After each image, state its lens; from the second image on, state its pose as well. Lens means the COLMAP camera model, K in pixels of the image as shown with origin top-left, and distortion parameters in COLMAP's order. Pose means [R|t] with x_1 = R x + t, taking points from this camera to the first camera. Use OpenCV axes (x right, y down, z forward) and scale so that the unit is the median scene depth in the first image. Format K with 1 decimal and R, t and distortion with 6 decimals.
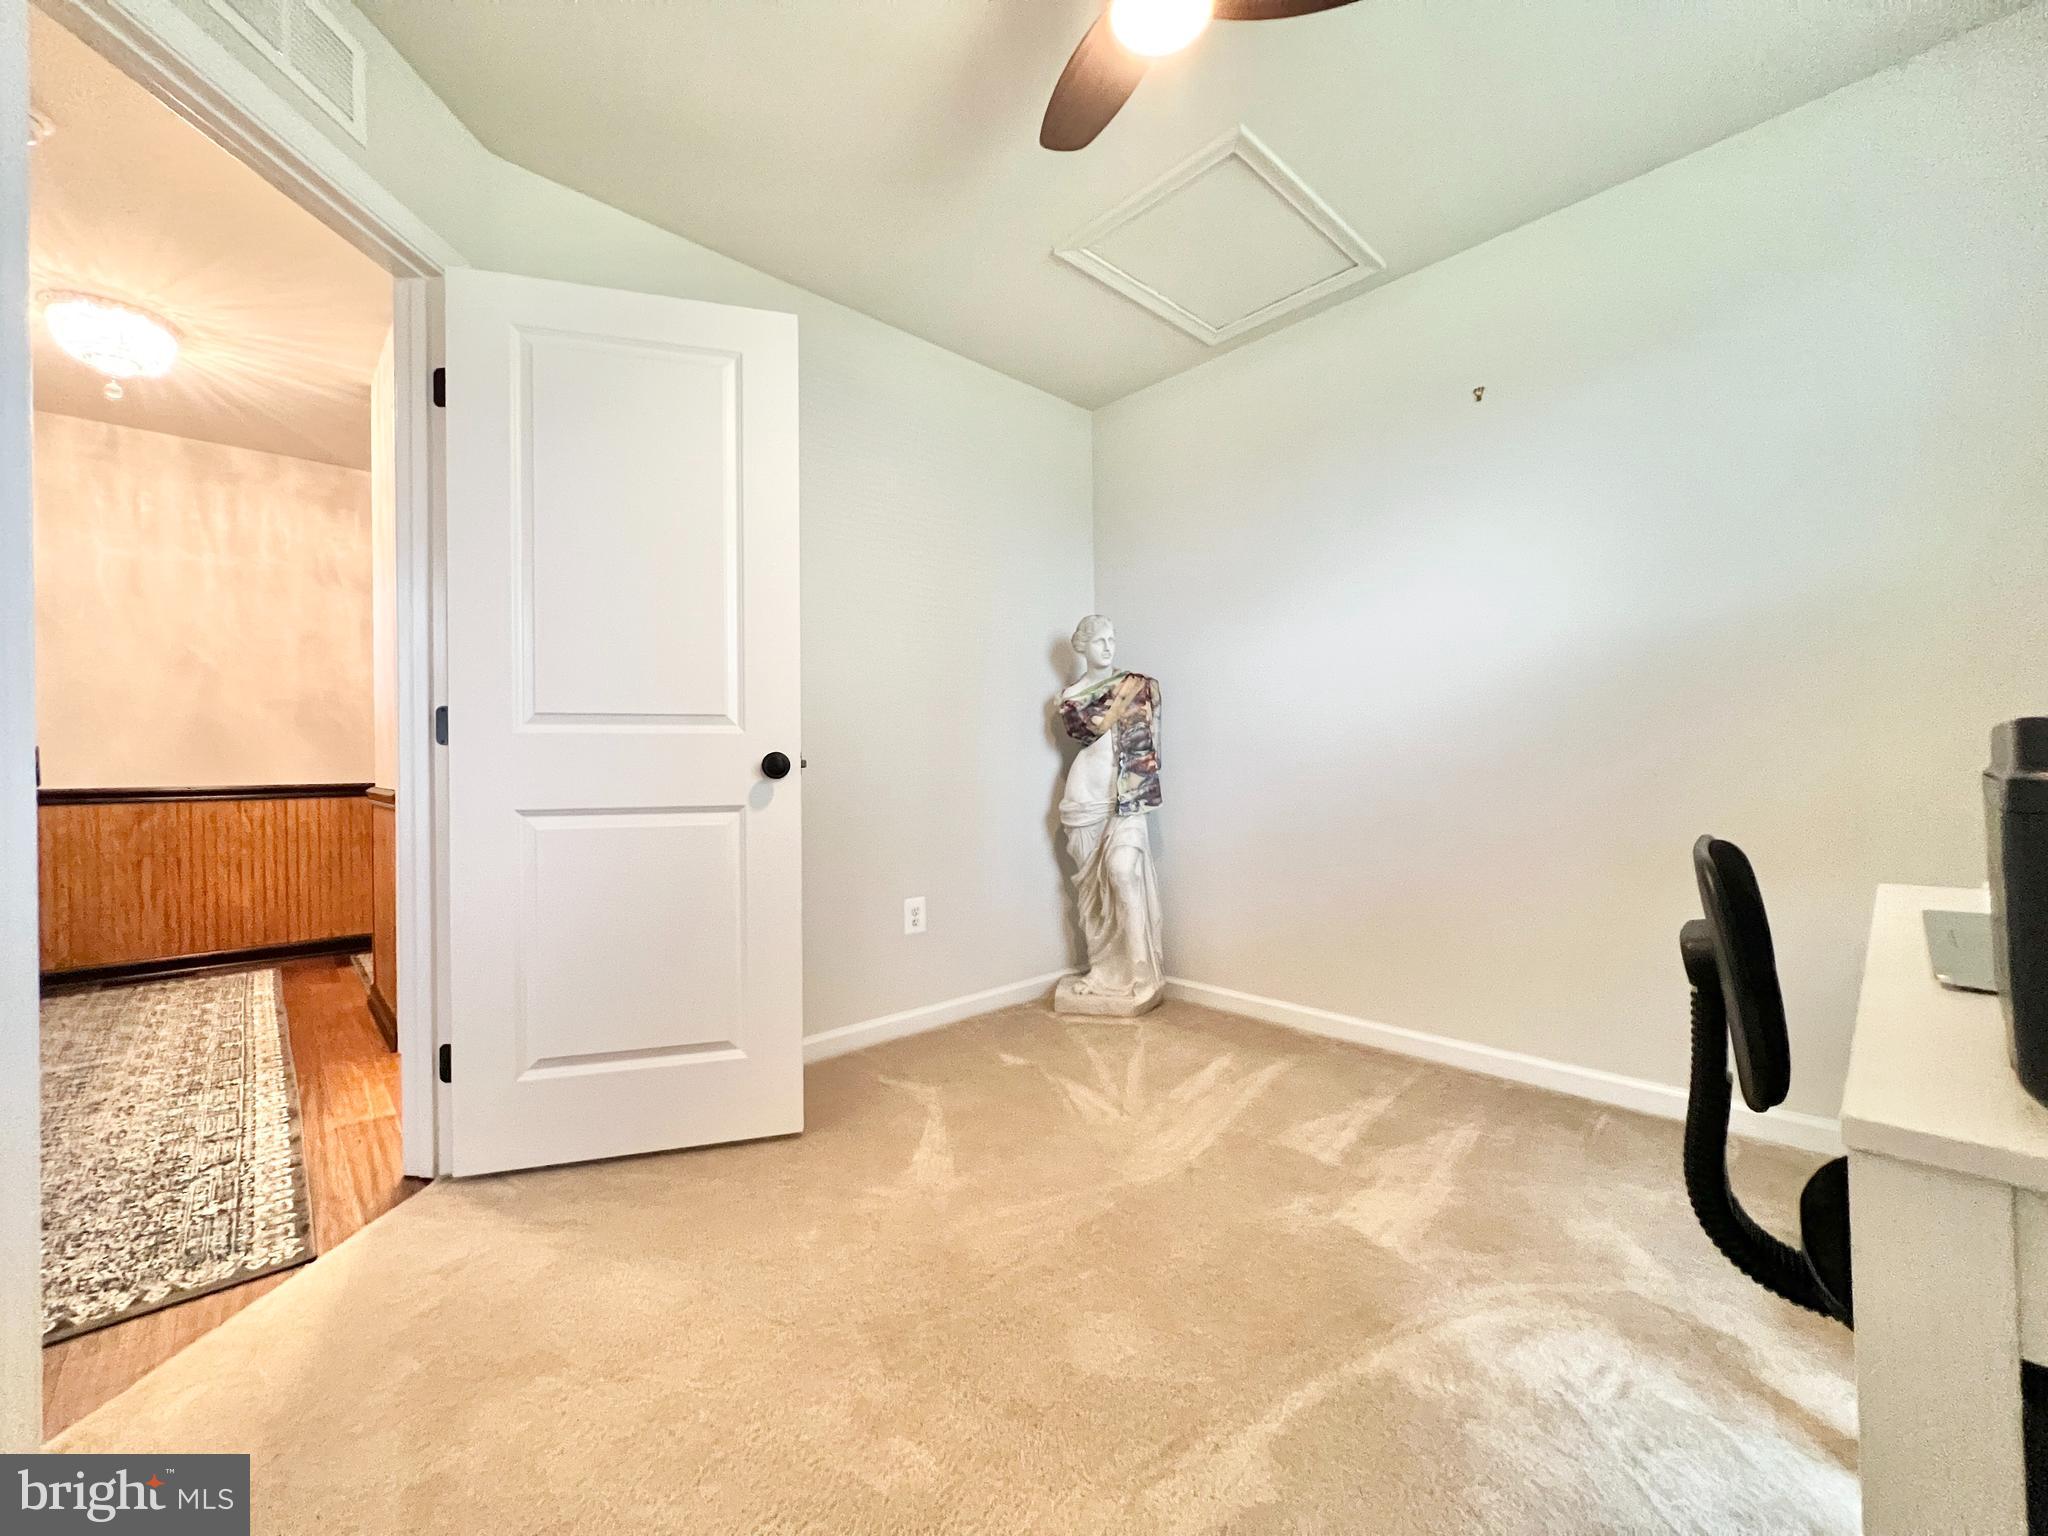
lens RADIAL K [[822.4, 0, 1022.2], [0, 822.4, 759.9], [0, 0, 1]] dist [0.005454, -0.000157]
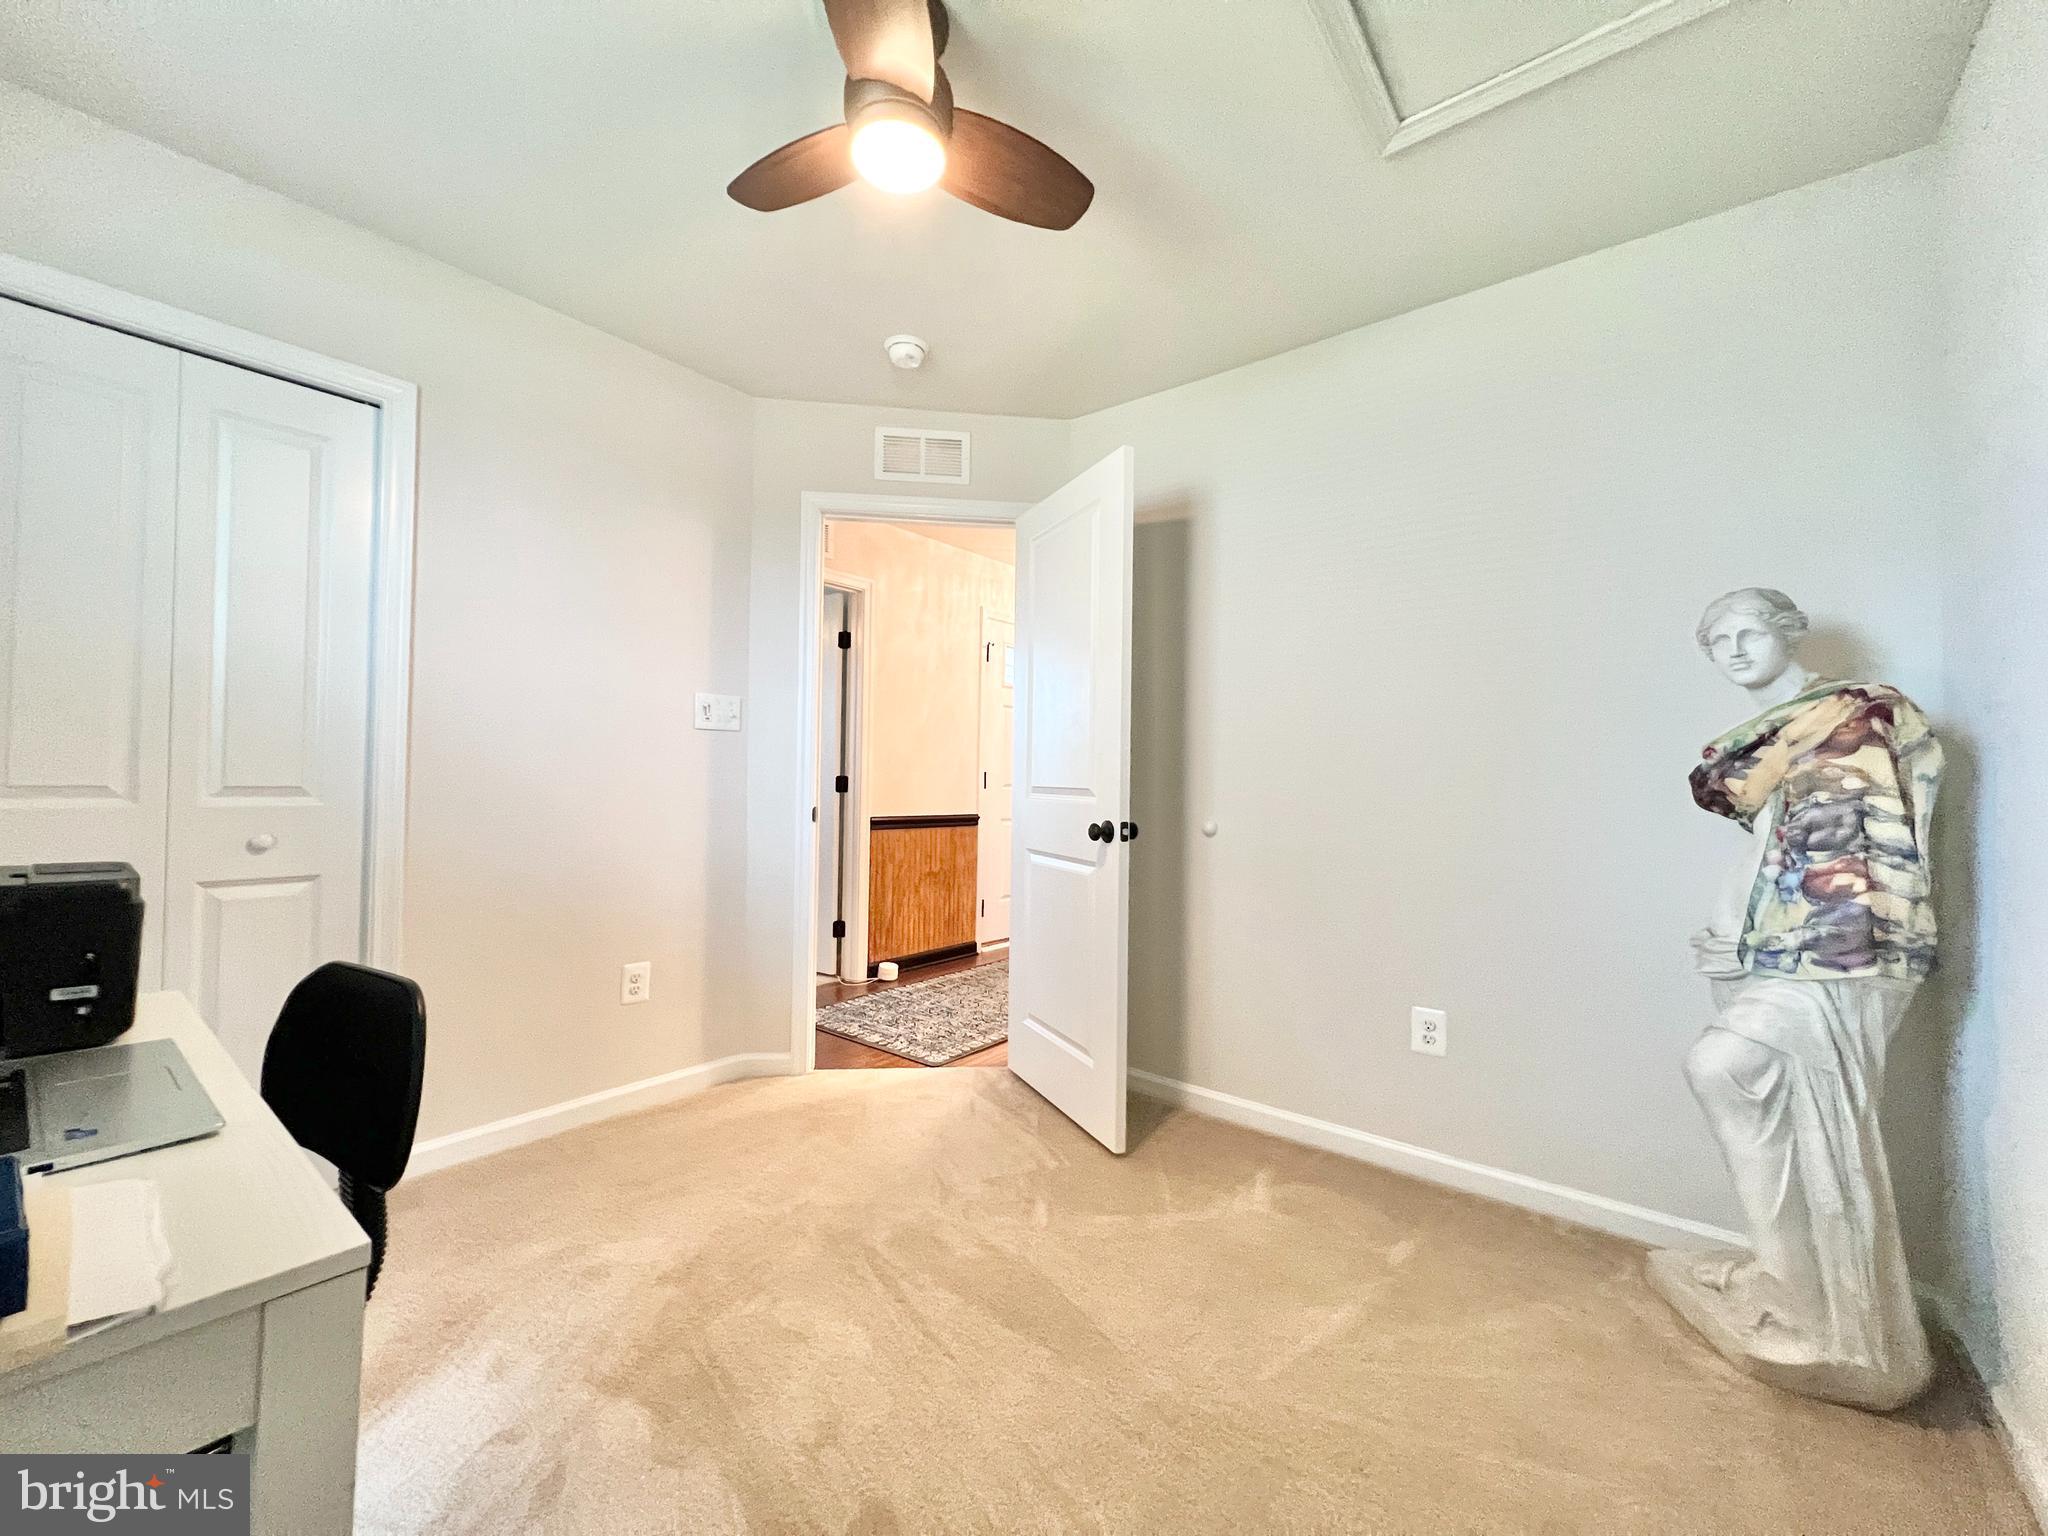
lens RADIAL K [[822.4, 0, 1030.0], [0, 822.4, 768.3], [0, 0, 1]] dist [0.005454, -0.000157]
pose [[0.144759, -0.003688, -0.989460, 0.600322], [-0.014638, 0.999876, -0.005868, -0.053573], [0.989359, 0.015333, 0.144687, 0.500318]]
